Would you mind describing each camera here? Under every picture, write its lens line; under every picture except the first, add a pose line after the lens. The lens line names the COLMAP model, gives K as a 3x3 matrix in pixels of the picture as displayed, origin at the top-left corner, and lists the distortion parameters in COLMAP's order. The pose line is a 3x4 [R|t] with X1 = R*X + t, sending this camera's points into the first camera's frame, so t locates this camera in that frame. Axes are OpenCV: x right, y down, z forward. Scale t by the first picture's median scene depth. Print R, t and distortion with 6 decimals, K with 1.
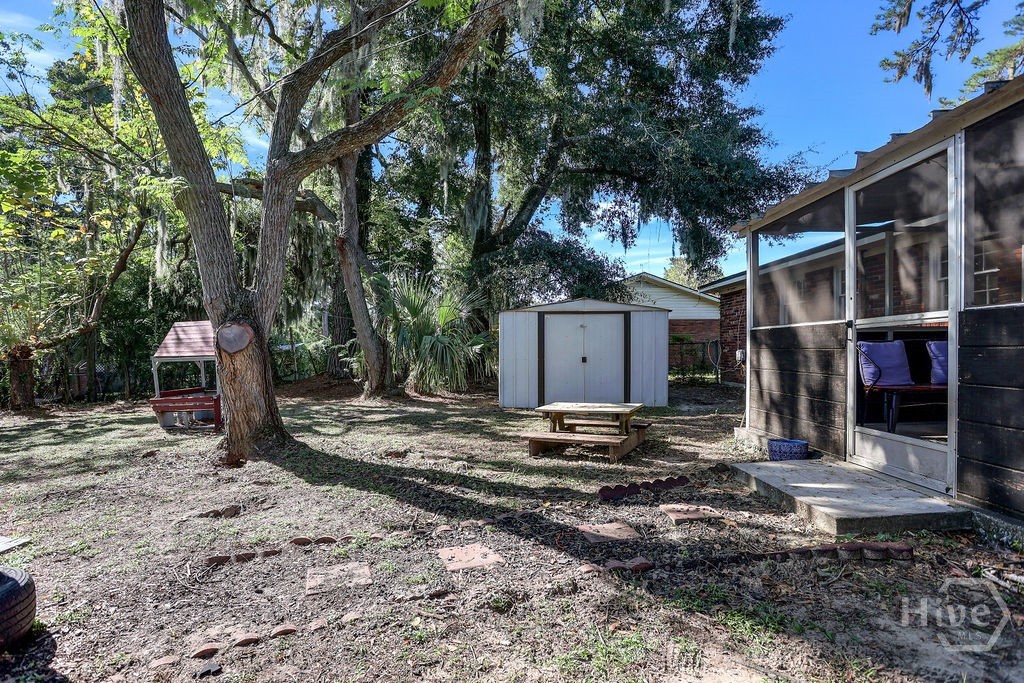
lens RADIAL K [[517.3, 0, 511.6], [0, 517.3, 357.1], [0, 0, 1]] dist [-0.067479, 0.030451]
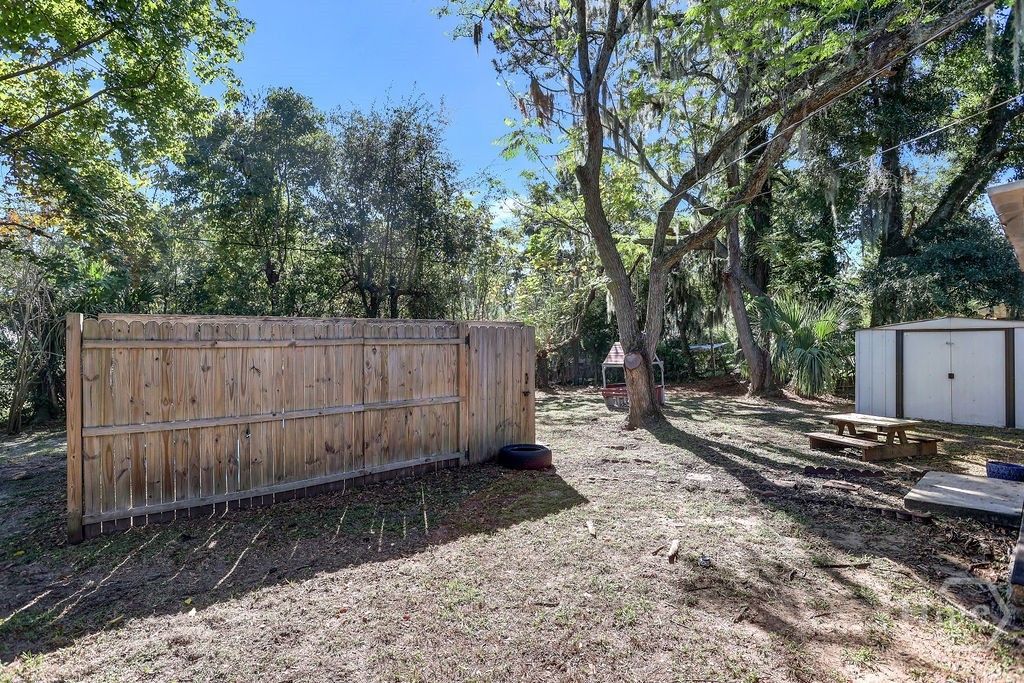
lens RADIAL K [[506.5, 0, 512.5], [0, 506.5, 338.3], [0, 0, 1]] dist [-0.062494, 0.030200]
pose [[0.674634, -0.004892, -0.738136, 0.326260], [-0.008876, 0.999852, -0.014739, -0.056867], [0.738099, 0.016495, 0.674490, -0.357567]]
